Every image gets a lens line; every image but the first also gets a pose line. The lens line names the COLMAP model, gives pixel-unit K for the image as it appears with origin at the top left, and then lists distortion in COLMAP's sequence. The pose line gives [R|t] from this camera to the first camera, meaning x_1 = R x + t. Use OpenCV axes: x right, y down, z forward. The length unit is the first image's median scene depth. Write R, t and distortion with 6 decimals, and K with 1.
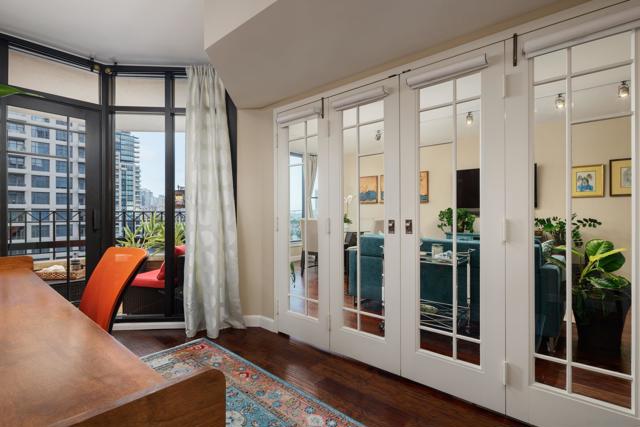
lens RADIAL K [[313.1, 0, 320.0], [0, 313.1, 213.5], [0, 0, 1]] dist [0.000594, -0.000203]
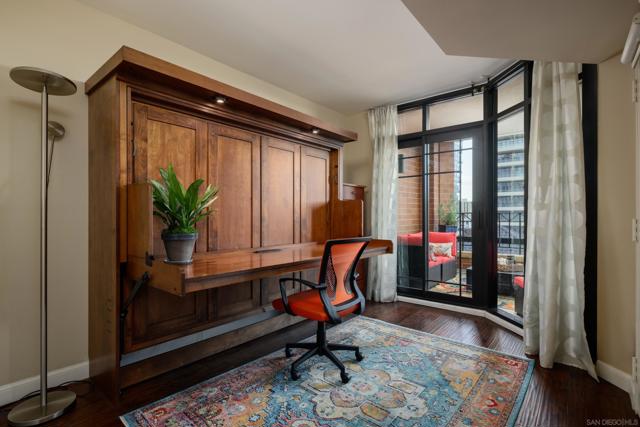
lens RADIAL K [[311.0, 0, 320.0], [0, 311.0, 213.5], [0, 0, 1]] dist [0.000601, -0.000011]
pose [[0.023742, -0.005237, -0.999704, 0.485731], [0.001407, 0.999985, -0.005205, 0.002669], [0.999717, -0.001283, 0.023749, 0.420328]]
